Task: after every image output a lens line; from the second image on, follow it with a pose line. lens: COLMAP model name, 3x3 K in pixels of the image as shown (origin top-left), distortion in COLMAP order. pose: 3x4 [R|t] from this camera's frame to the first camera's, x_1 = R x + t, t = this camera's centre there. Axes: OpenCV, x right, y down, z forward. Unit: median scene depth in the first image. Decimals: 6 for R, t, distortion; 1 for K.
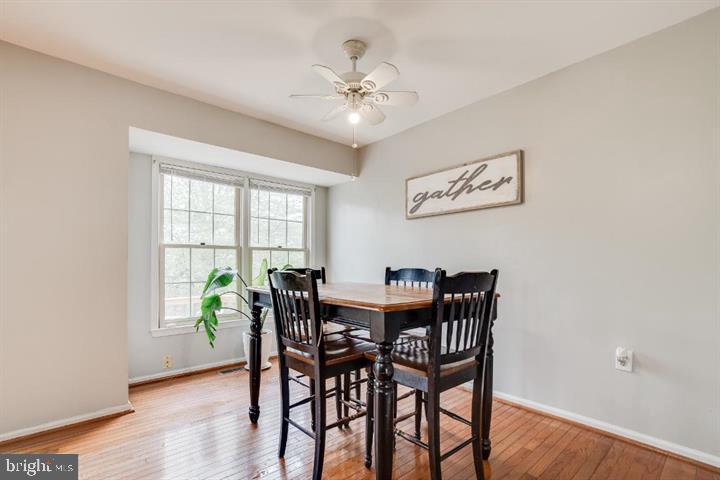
lens RADIAL K [[331.1, 0, 355.1], [0, 331.1, 261.7], [0, 0, 1]] dist [0.000275, 0.000135]
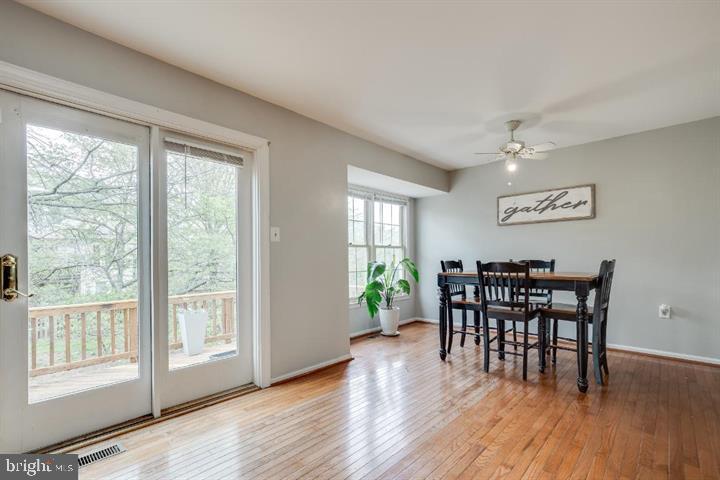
lens RADIAL K [[323.0, 0, 359.6], [0, 323.0, 257.5], [0, 0, 1]] dist [0.000180, -0.000130]
pose [[0.995483, -0.007996, 0.094600, -0.656473], [0.007549, 0.999959, 0.005090, -0.003734], [-0.094636, -0.004353, 0.995502, -0.369575]]
